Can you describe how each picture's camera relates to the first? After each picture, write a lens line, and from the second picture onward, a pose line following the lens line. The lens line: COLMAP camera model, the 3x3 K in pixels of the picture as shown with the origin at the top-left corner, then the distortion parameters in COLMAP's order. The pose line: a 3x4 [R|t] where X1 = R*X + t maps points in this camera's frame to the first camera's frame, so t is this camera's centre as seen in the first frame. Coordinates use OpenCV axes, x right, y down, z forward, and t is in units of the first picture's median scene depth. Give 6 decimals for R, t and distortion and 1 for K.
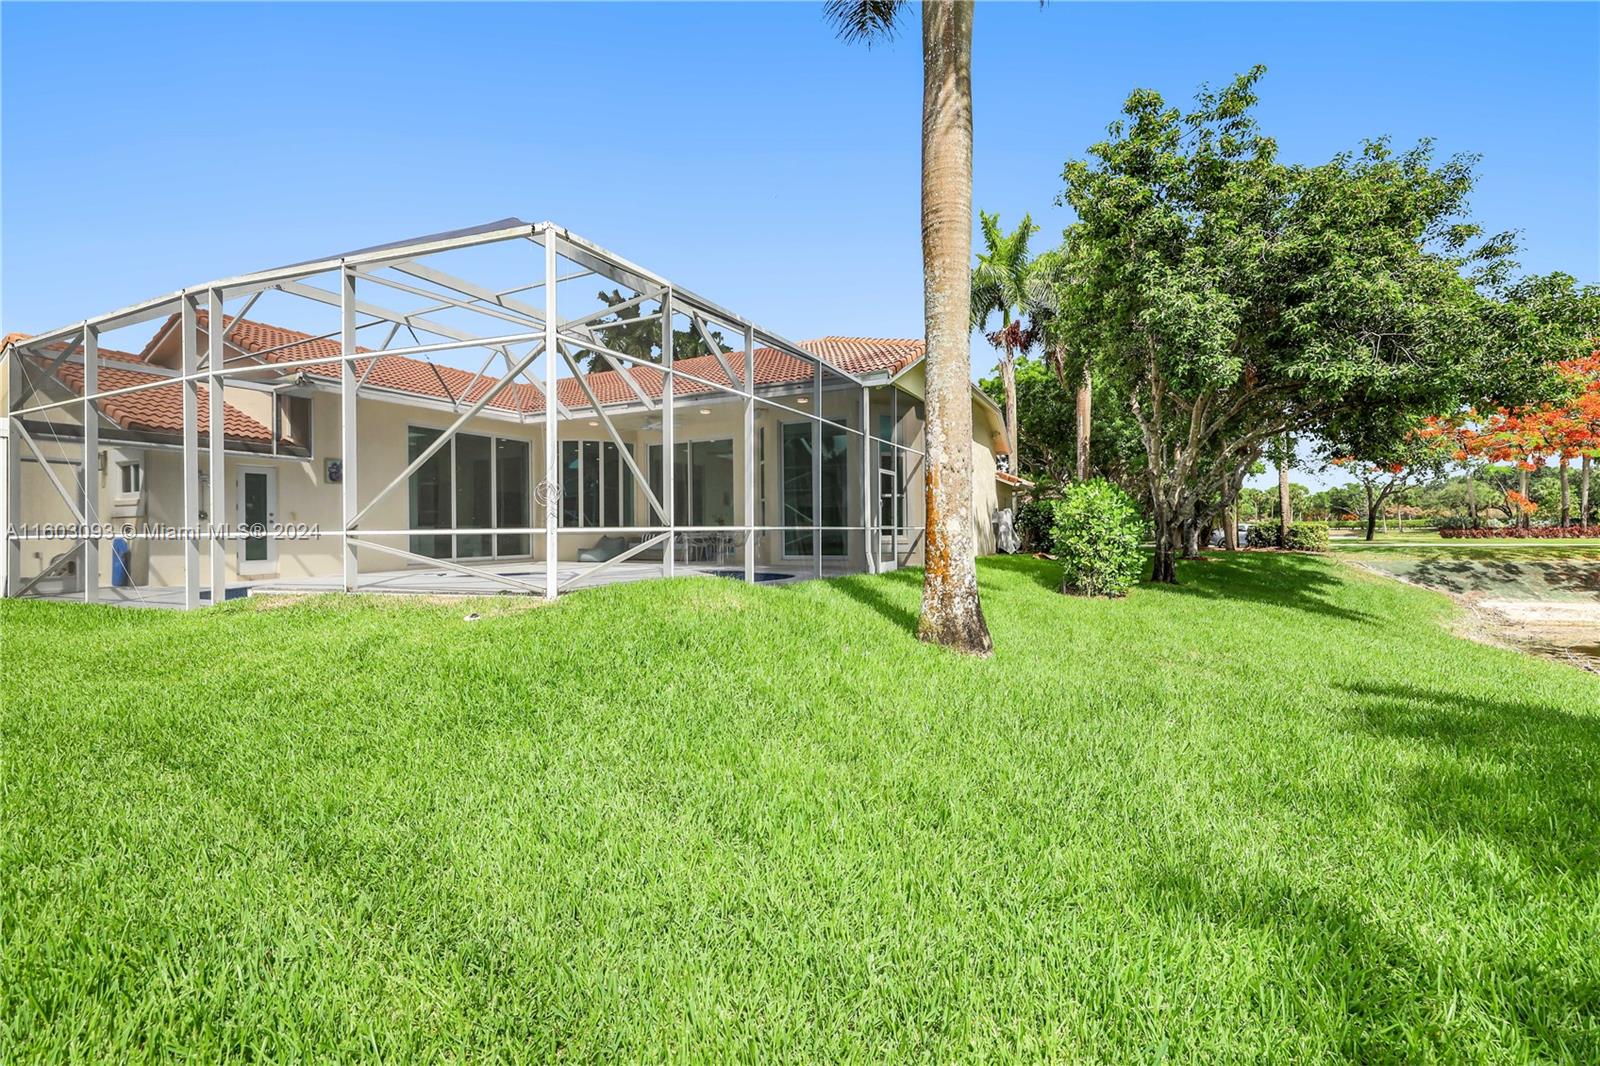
lens RADIAL K [[672.3, 0, 797.8], [0, 672.3, 525.4], [0, 0, 1]] dist [-0.000887, 0.000644]
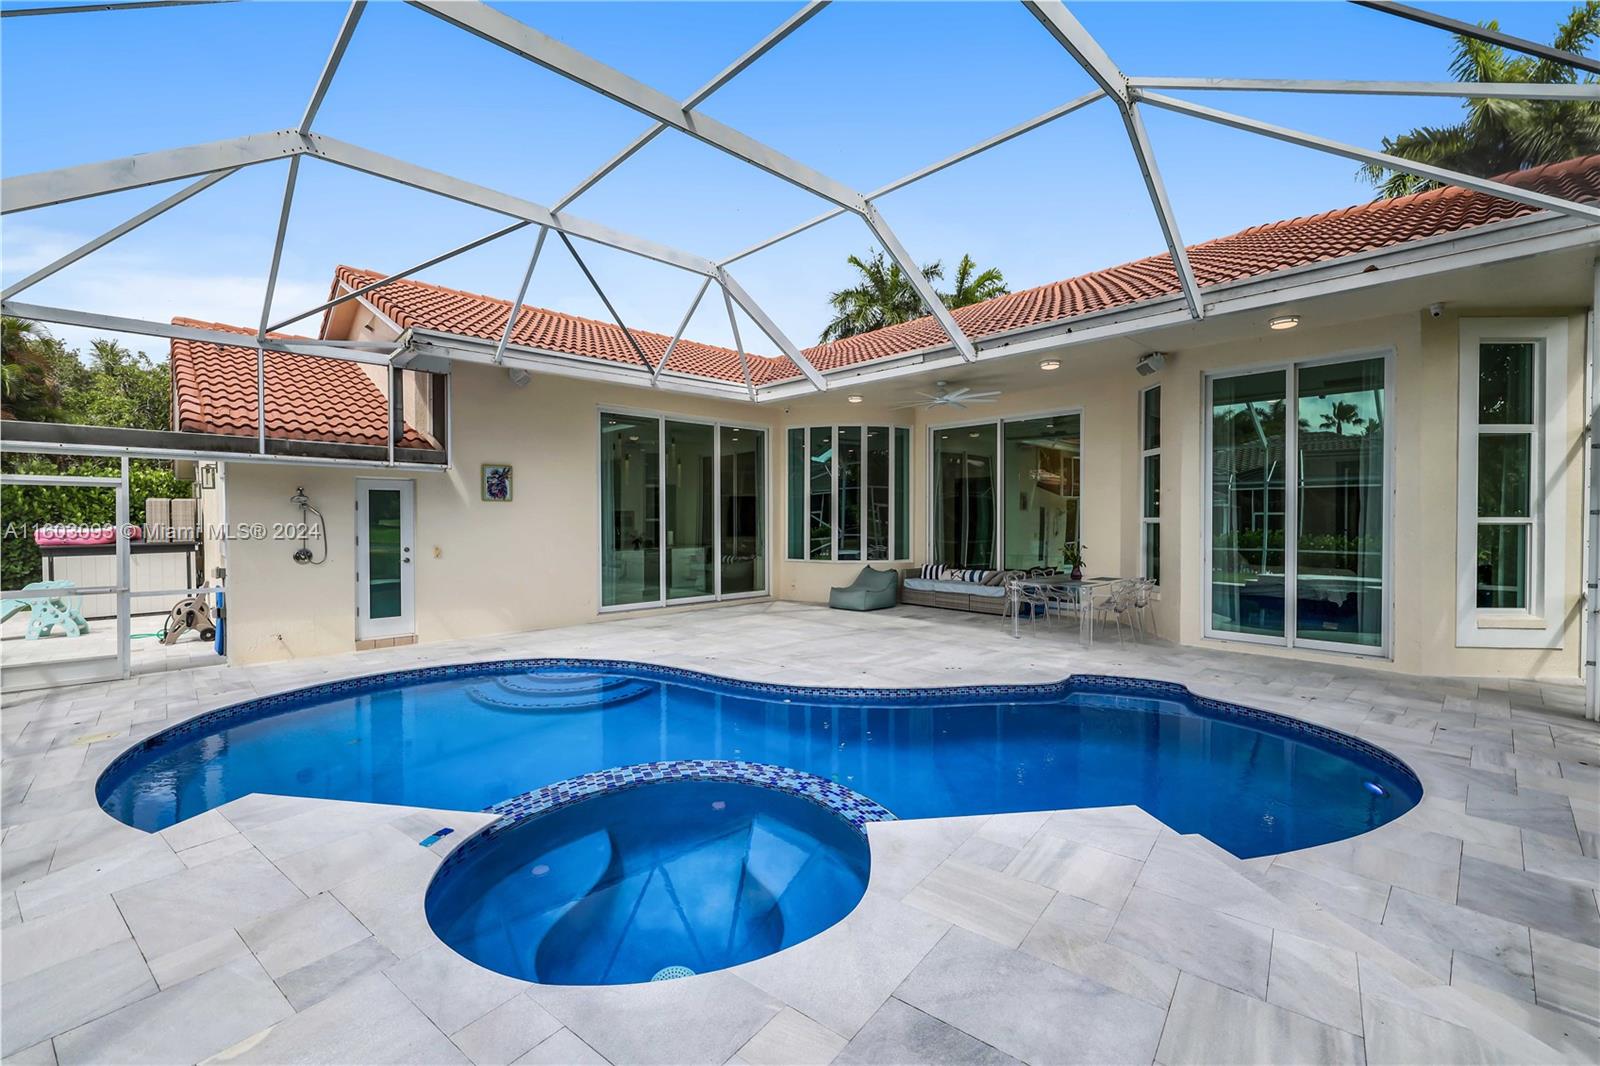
lens RADIAL K [[672.3, 0, 797.8], [0, 672.3, 525.4], [0, 0, 1]] dist [-0.000887, 0.000644]
pose [[0.940088, 0.012460, -0.340703, -0.148179], [-0.005417, 0.999752, 0.021614, -0.047427], [0.340888, -0.018473, 0.939923, 0.407455]]
